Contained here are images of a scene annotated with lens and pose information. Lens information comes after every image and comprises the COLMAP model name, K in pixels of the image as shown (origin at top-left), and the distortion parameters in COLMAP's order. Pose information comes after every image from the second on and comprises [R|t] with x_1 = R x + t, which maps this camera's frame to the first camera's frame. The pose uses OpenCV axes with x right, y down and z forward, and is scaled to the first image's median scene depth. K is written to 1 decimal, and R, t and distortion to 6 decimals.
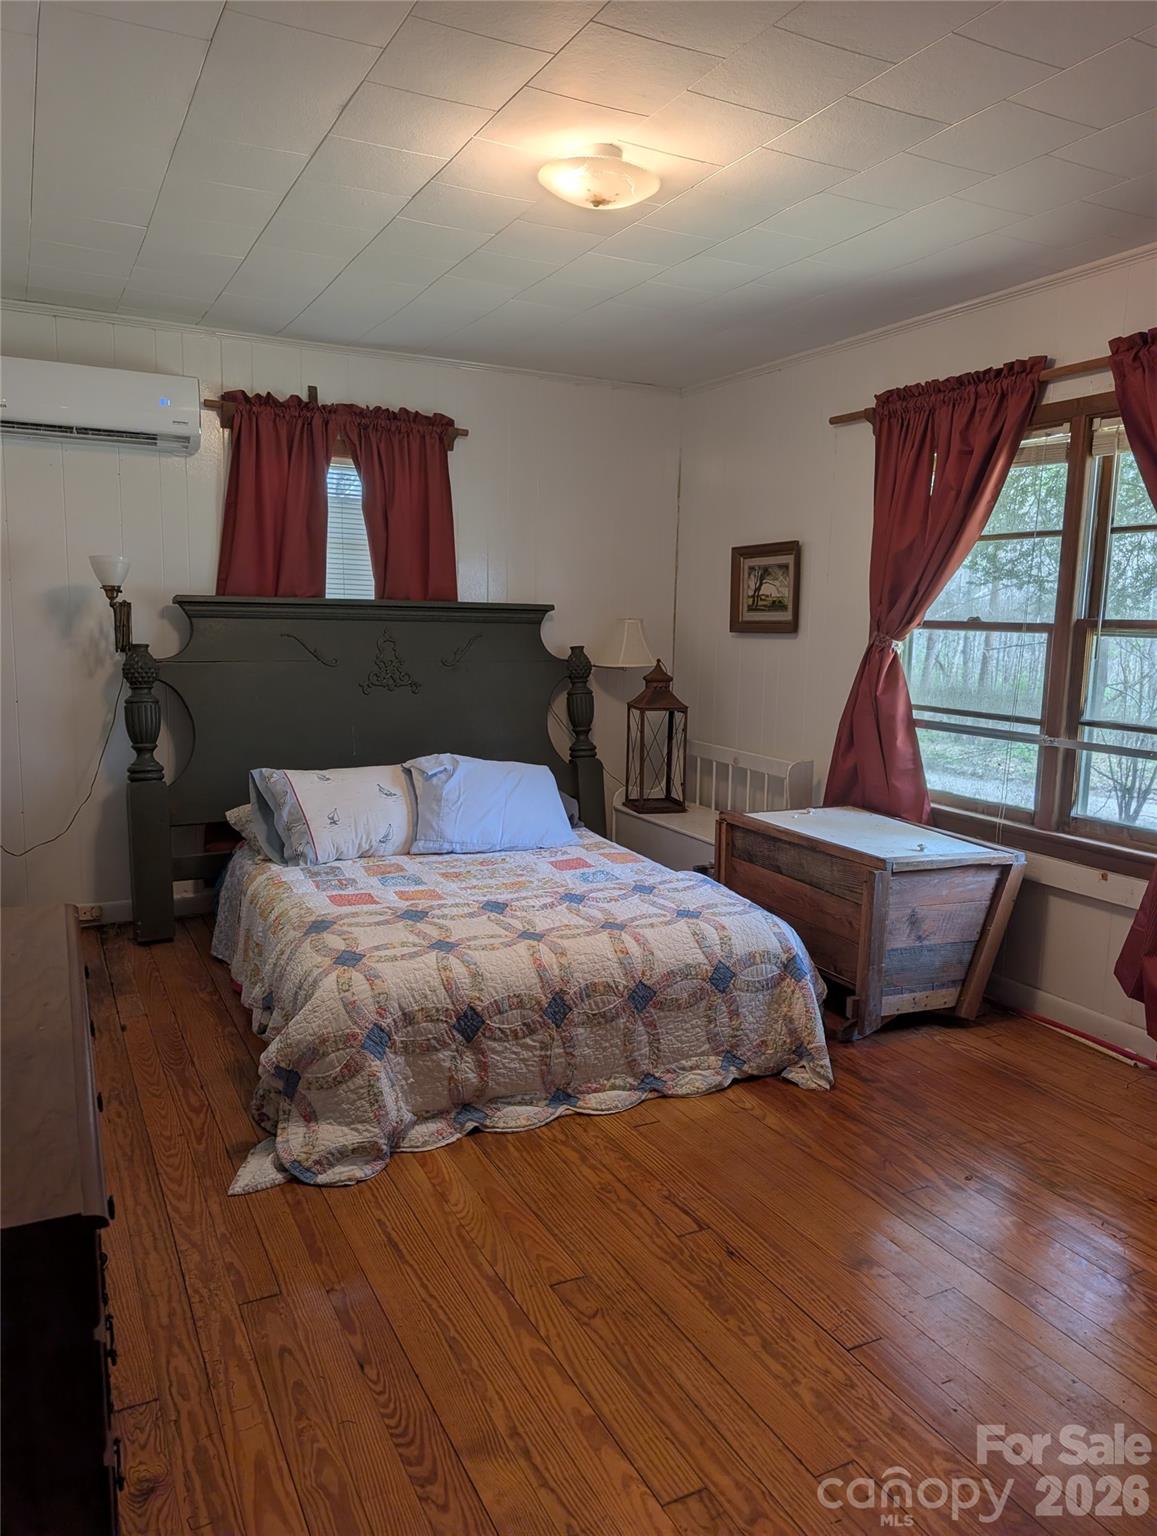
lens RADIAL K [[1118.9, 0, 578.5], [0, 1118.9, 768.0], [0, 0, 1]] dist [0.061629, -0.001679]
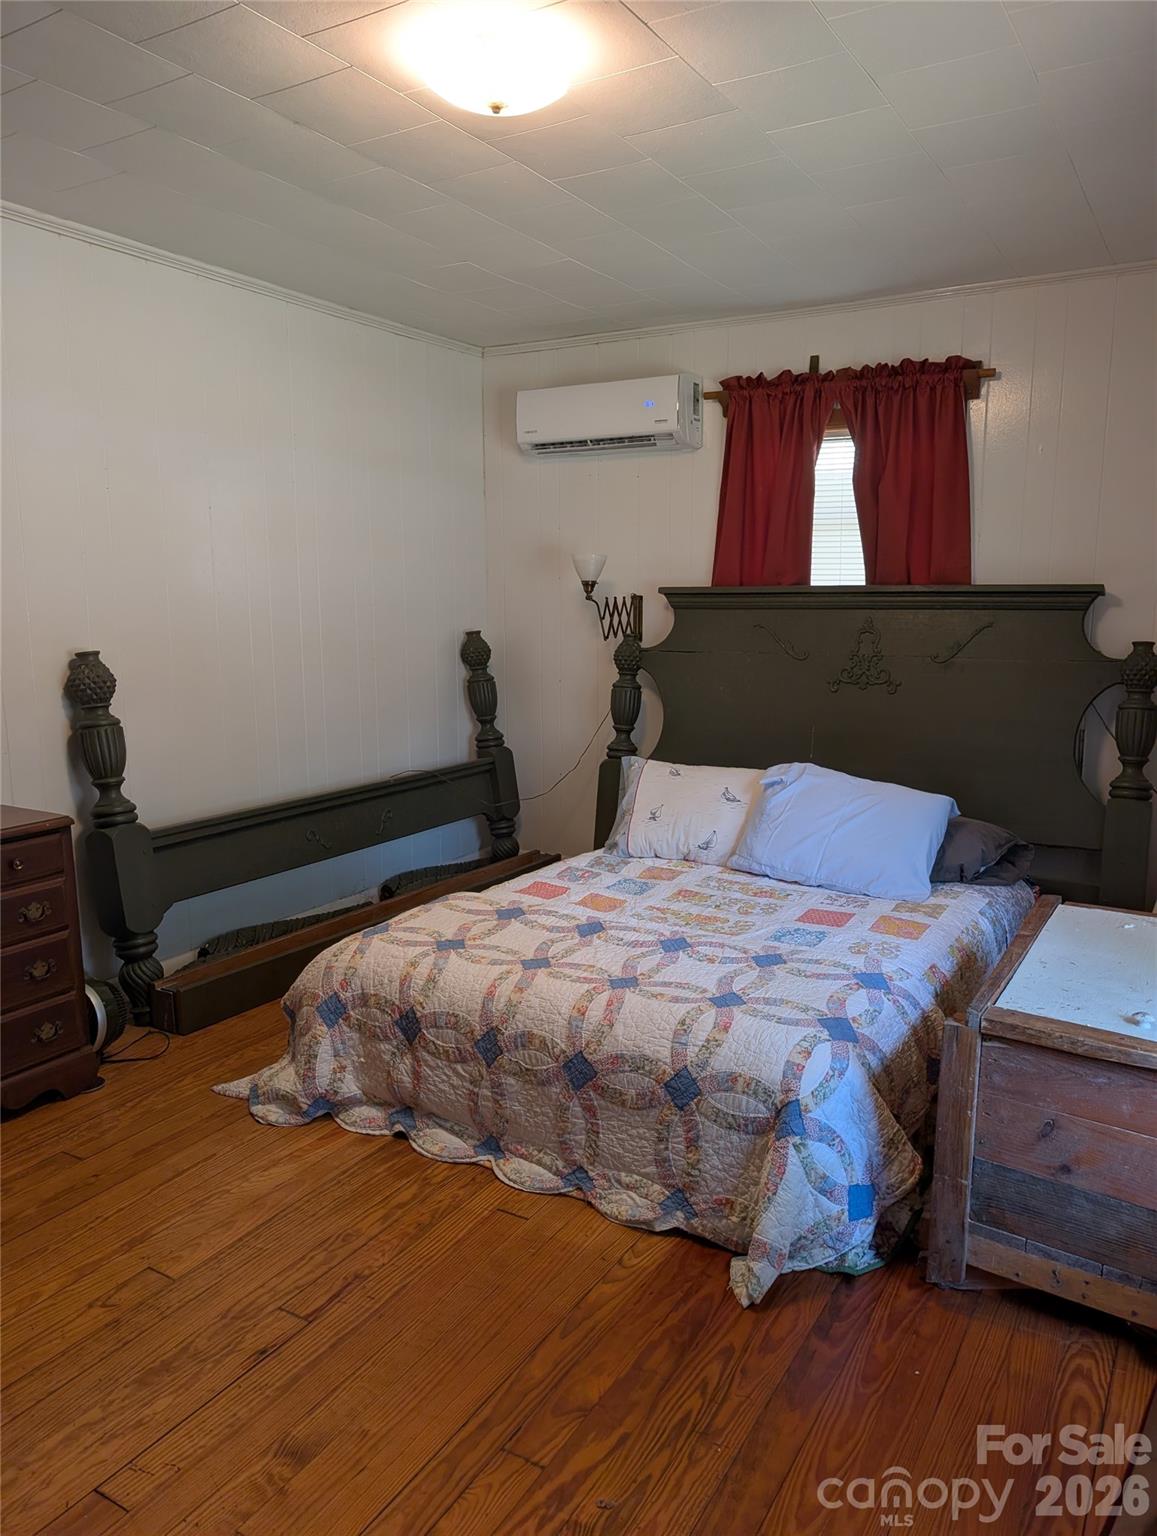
lens RADIAL K [[1105.2, 0, 578.5], [0, 1105.2, 768.0], [0, 0, 1]] dist [0.032536, -0.002183]
pose [[0.544736, 0.119332, -0.830074, 0.655776], [-0.111769, 0.991324, 0.069165, -0.064963], [0.831126, 0.055100, 0.553348, 0.512720]]
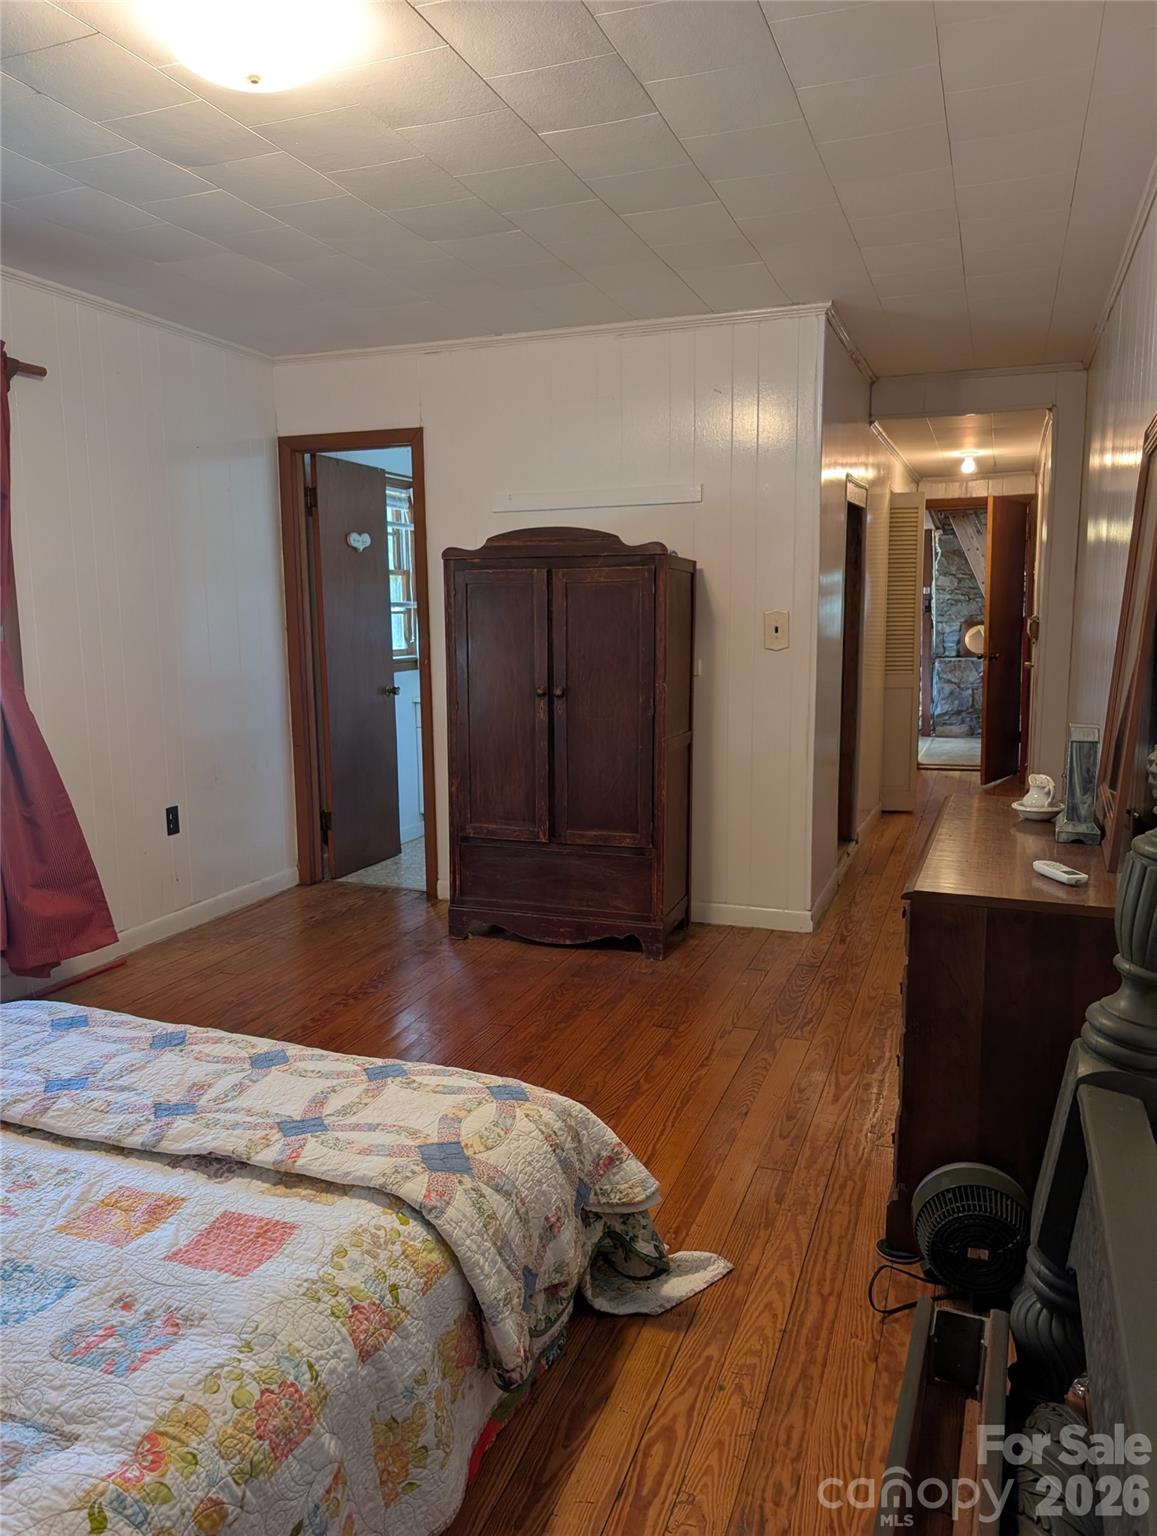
lens RADIAL K [[1095.7, 0, 575.6], [0, 1095.7, 789.6], [0, 0, 1]] dist [0.006971, -0.006082]
pose [[-0.680653, -0.133036, 0.720426, -0.627701], [0.100169, 0.957238, 0.271406, -0.176235], [-0.725726, 0.256897, -0.638221, 1.208357]]
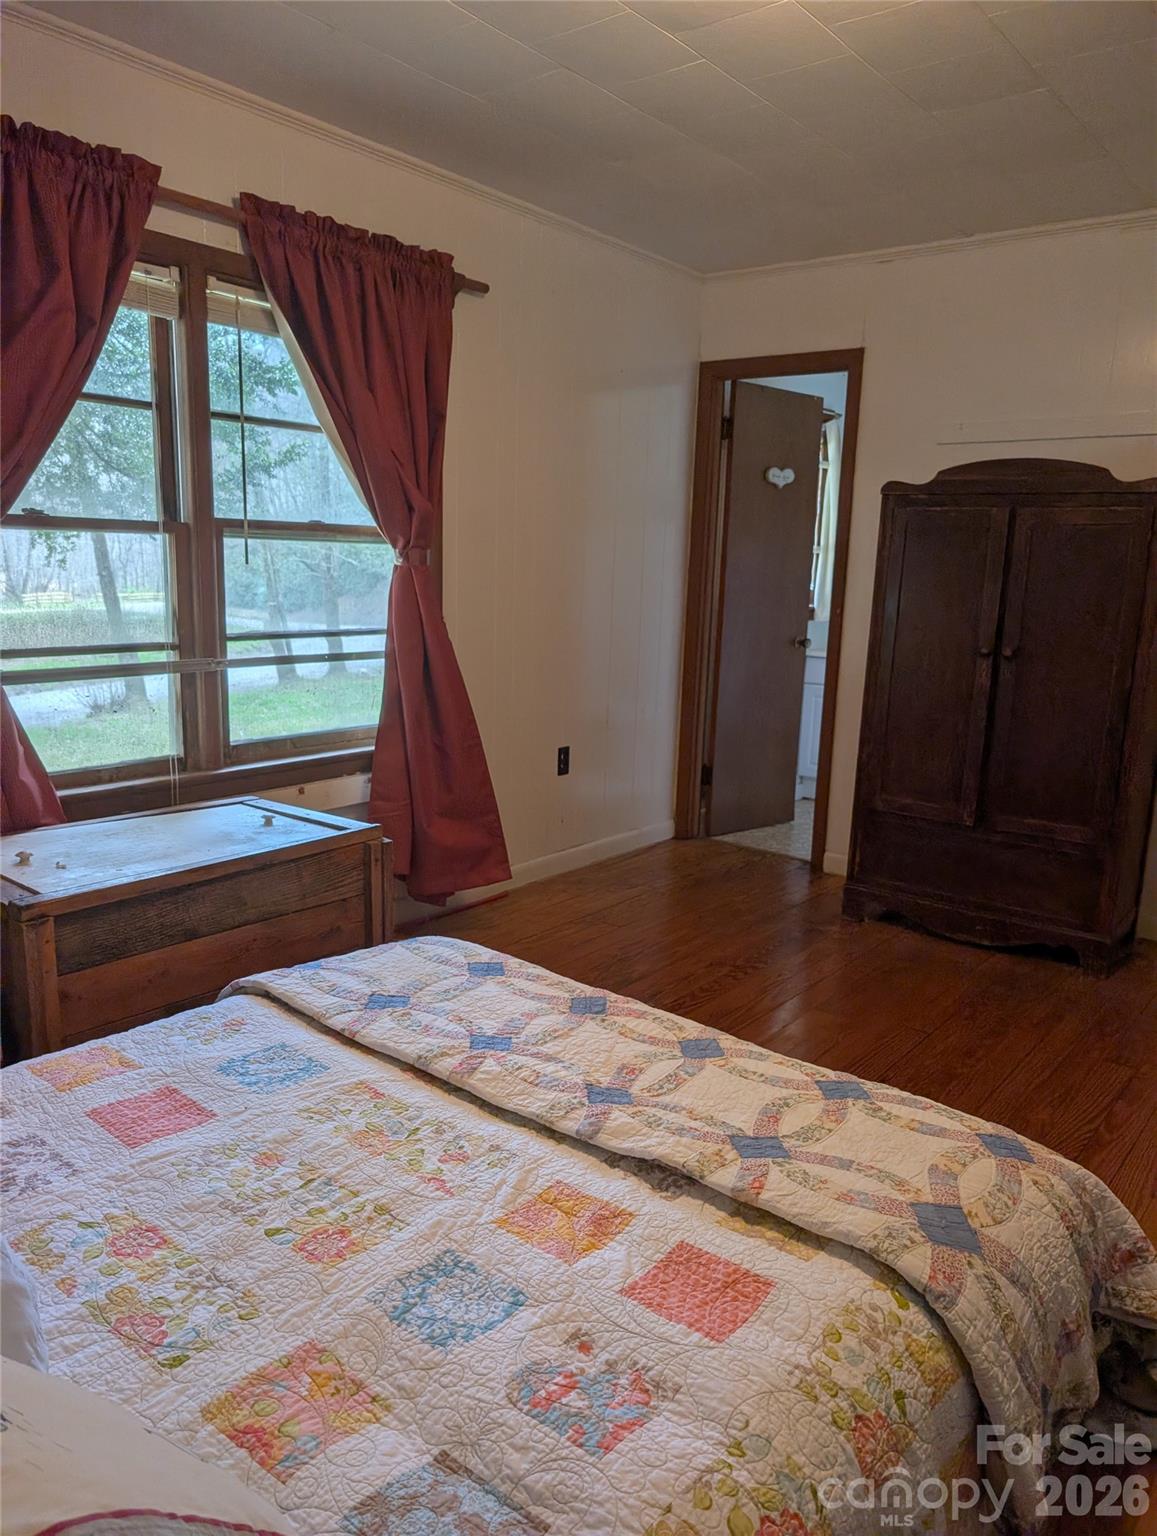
lens RADIAL K [[1103.3, 0, 582.2], [0, 1103.3, 806.5], [0, 0, 1]] dist [-0.008779, -0.000750]
pose [[-0.425424, -0.231487, 0.874887, -0.497572], [0.088644, 0.951425, 0.294843, -0.157691], [-0.900642, 0.202986, -0.384239, 1.216515]]
